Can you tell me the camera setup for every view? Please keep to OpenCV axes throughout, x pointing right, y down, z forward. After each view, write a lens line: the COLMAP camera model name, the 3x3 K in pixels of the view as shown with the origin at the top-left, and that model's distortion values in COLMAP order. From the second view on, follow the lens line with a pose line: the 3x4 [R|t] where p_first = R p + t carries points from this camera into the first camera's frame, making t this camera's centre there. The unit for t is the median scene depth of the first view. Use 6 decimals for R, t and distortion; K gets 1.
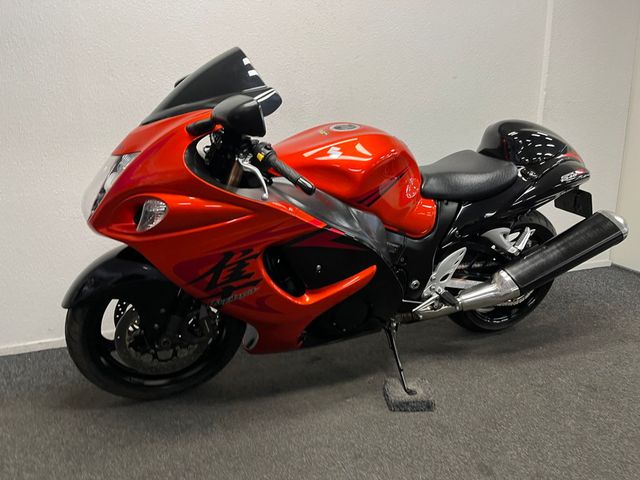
lens RADIAL K [[439.5, 0, 320.0], [0, 439.5, 240.0], [0, 0, 1]] dist [0.086428, -0.090033]
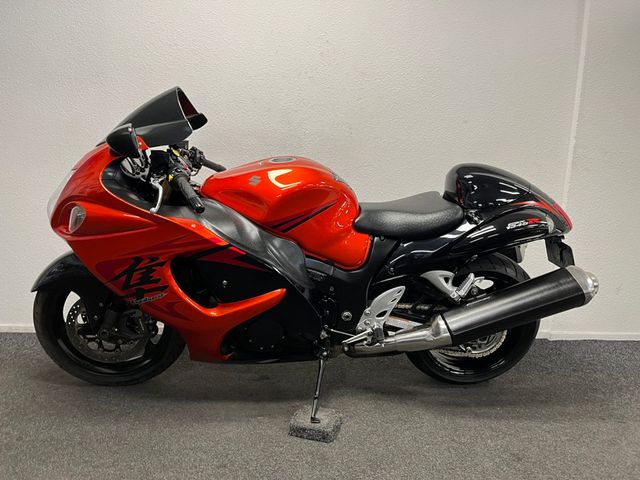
lens RADIAL K [[439.5, 0, 320.0], [0, 439.5, 240.0], [0, 0, 1]] dist [0.086428, -0.090033]
pose [[0.965301, 0.095948, -0.242875, 0.412301], [-0.116486, 0.990606, -0.071633, 0.007676], [0.233720, 0.097439, 0.967409, -0.011675]]
